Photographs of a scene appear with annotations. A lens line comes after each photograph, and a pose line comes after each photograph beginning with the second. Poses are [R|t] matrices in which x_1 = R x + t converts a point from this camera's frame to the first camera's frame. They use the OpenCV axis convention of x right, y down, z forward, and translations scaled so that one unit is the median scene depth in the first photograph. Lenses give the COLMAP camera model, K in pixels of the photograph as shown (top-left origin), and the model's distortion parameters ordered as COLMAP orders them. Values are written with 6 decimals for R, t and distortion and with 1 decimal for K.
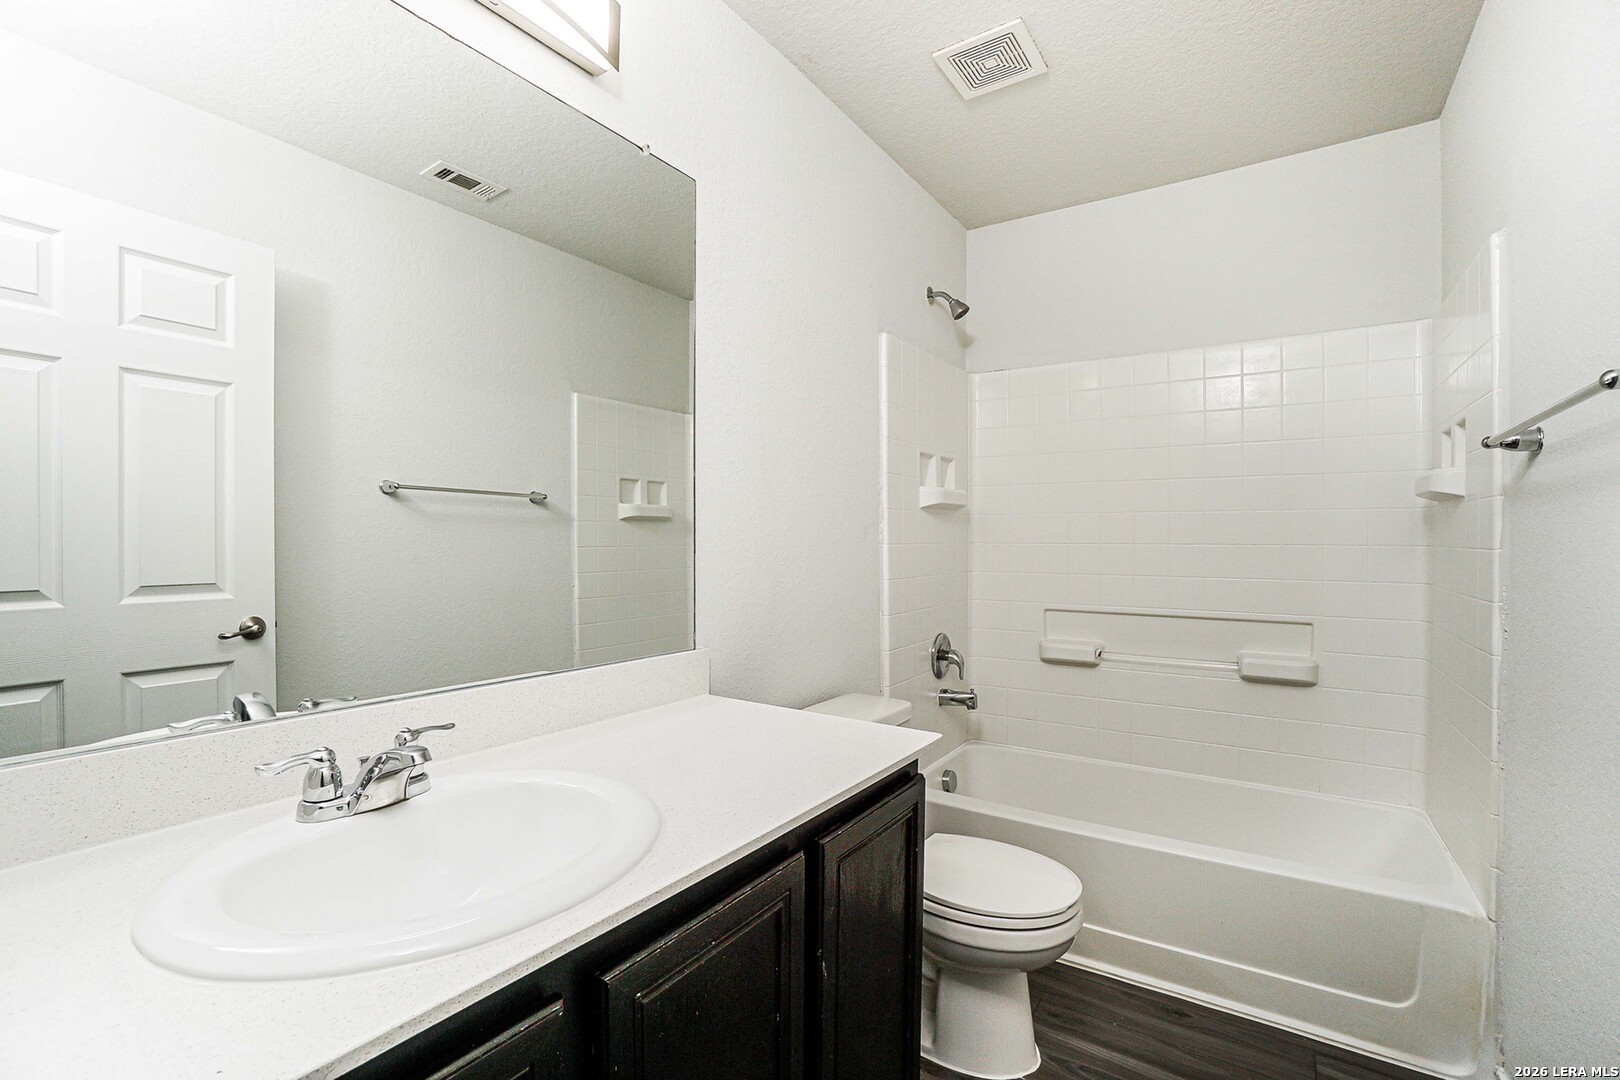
lens RADIAL K [[734.2, 0, 810.0], [0, 734.2, 540.0], [0, 0, 1]] dist [-0.034715, 0.001073]
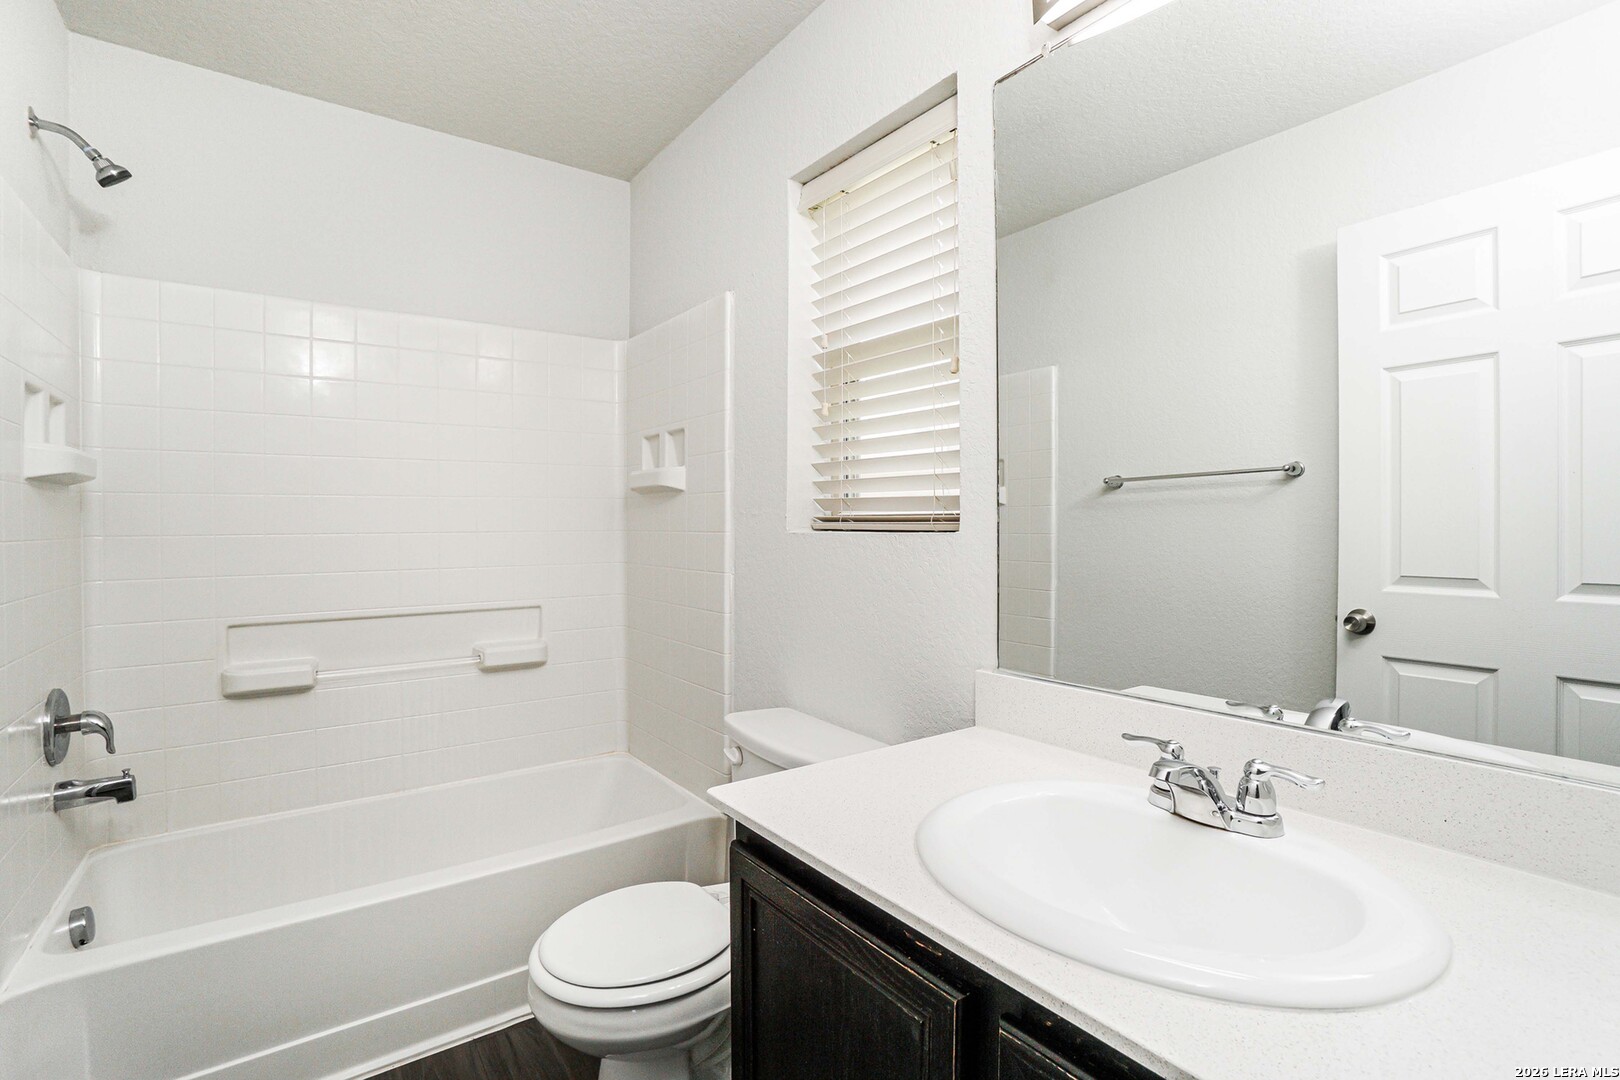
lens RADIAL K [[817.5, 0, 810.4], [0, 817.5, 474.6], [0, 0, 1]] dist [0.037049, 0.001224]
pose [[0.373431, 0.051313, 0.926237, -0.244100], [0.008779, 0.998229, -0.058841, -0.000455], [-0.927616, 0.030105, 0.372320, 0.168083]]
